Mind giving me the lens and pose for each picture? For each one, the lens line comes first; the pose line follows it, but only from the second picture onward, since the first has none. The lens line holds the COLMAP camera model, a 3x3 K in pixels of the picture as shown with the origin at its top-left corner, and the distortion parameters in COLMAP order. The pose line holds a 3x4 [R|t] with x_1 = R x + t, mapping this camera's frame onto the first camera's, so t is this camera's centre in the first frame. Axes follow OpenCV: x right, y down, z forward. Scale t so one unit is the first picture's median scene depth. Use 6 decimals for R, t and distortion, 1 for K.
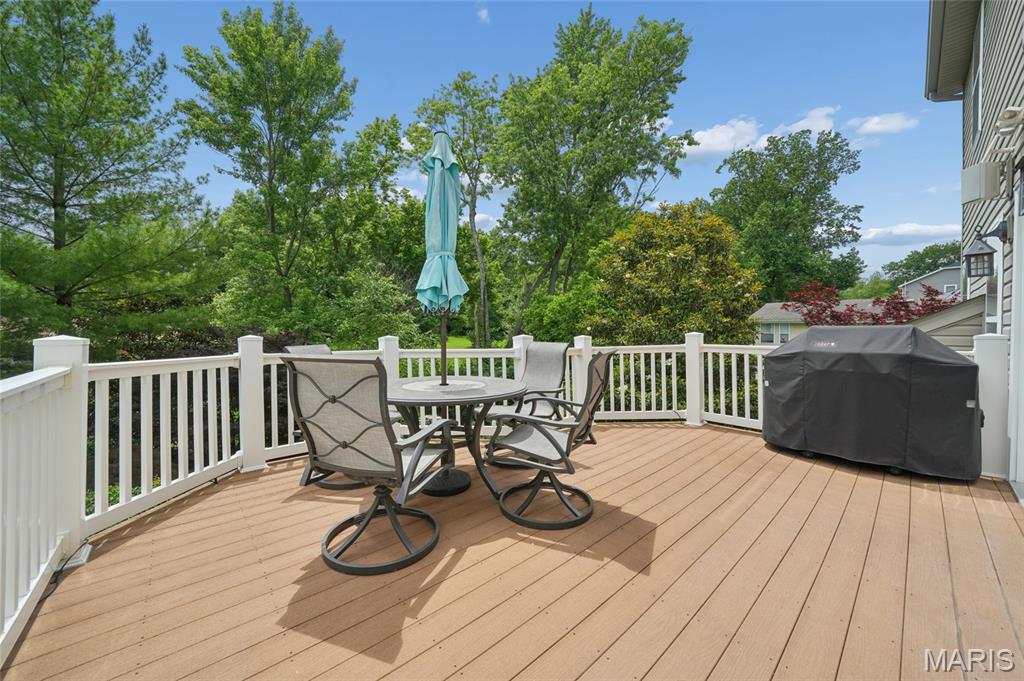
lens RADIAL K [[379.6, 0, 512.0], [0, 379.6, 340.5], [0, 0, 1]] dist [-0.013281, -0.000017]
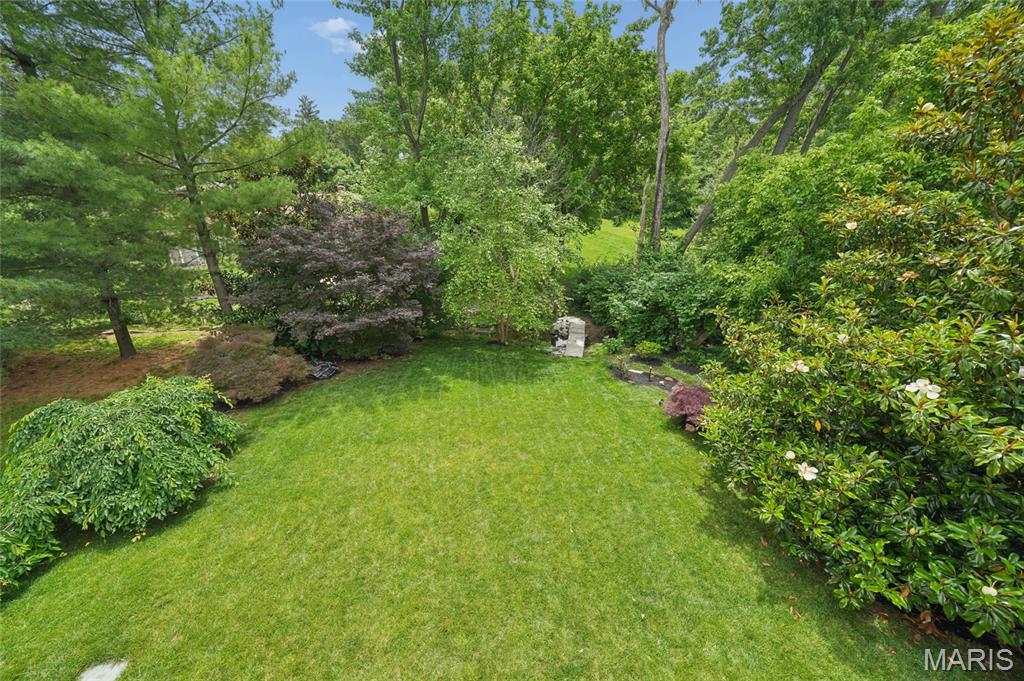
lens RADIAL K [[379.6, 0, 512.0], [0, 379.6, 340.5], [0, 0, 1]] dist [-0.013281, -0.000017]
pose [[0.893067, 0.173559, -0.415102, 0.024948], [-0.042471, 0.951003, 0.306251, -0.011865], [0.447916, -0.255873, 0.856680, 0.217757]]
